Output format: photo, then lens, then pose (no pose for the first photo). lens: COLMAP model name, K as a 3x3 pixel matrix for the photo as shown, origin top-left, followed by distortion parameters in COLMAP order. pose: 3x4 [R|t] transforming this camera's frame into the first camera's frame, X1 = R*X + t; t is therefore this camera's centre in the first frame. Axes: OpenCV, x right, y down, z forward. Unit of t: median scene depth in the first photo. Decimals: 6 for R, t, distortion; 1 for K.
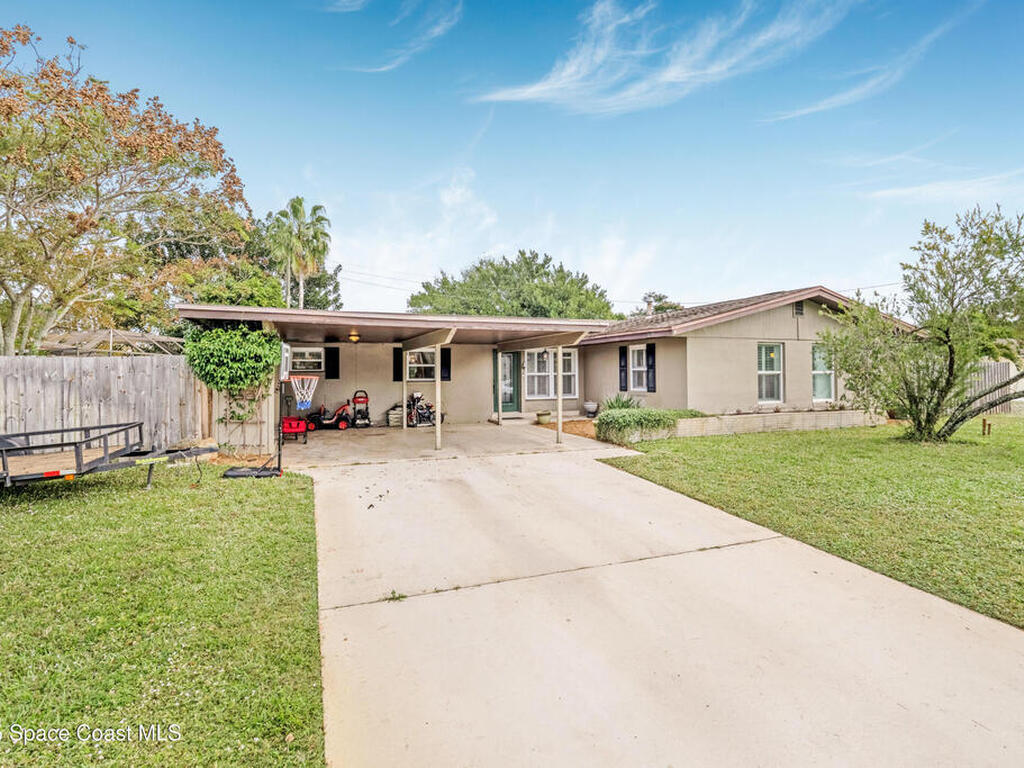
lens RADIAL K [[538.4, 0, 512.0], [0, 538.4, 384.0], [0, 0, 1]] dist [-0.006794, -0.001591]
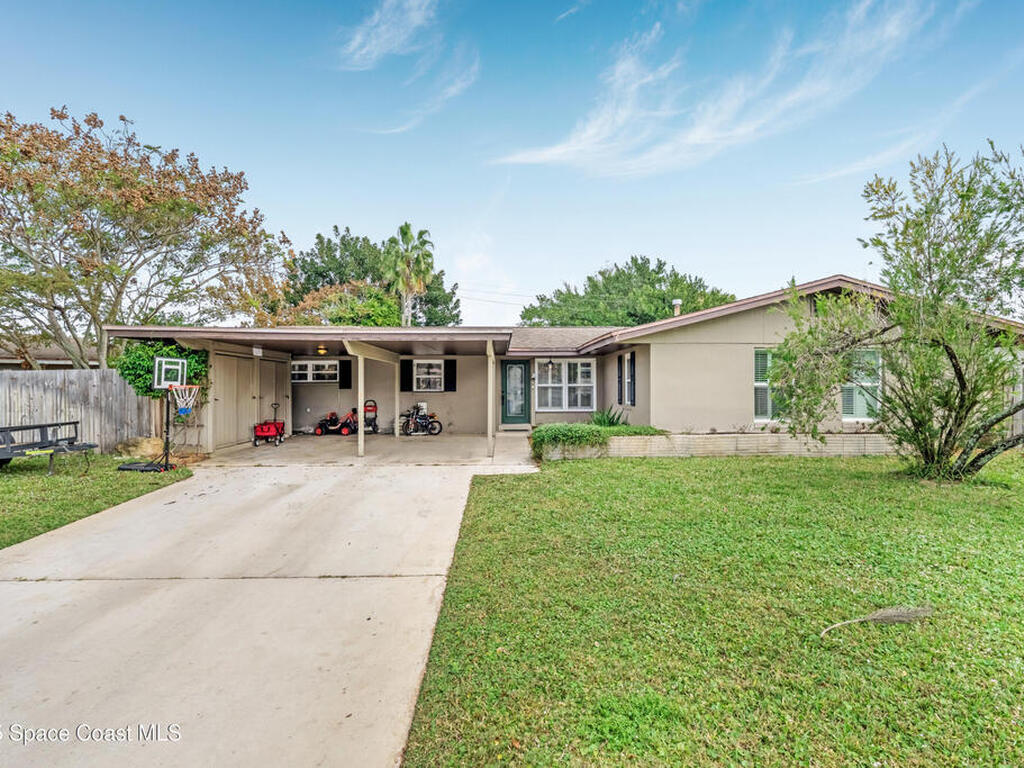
lens RADIAL K [[529.3, 0, 511.6], [0, 529.3, 402.3], [0, 0, 1]] dist [-0.003298, -0.000317]
pose [[0.941555, 0.015254, -0.336515, 0.350367], [-0.010930, 0.999832, 0.014738, -0.001767], [0.336683, -0.010198, 0.941563, 0.097666]]
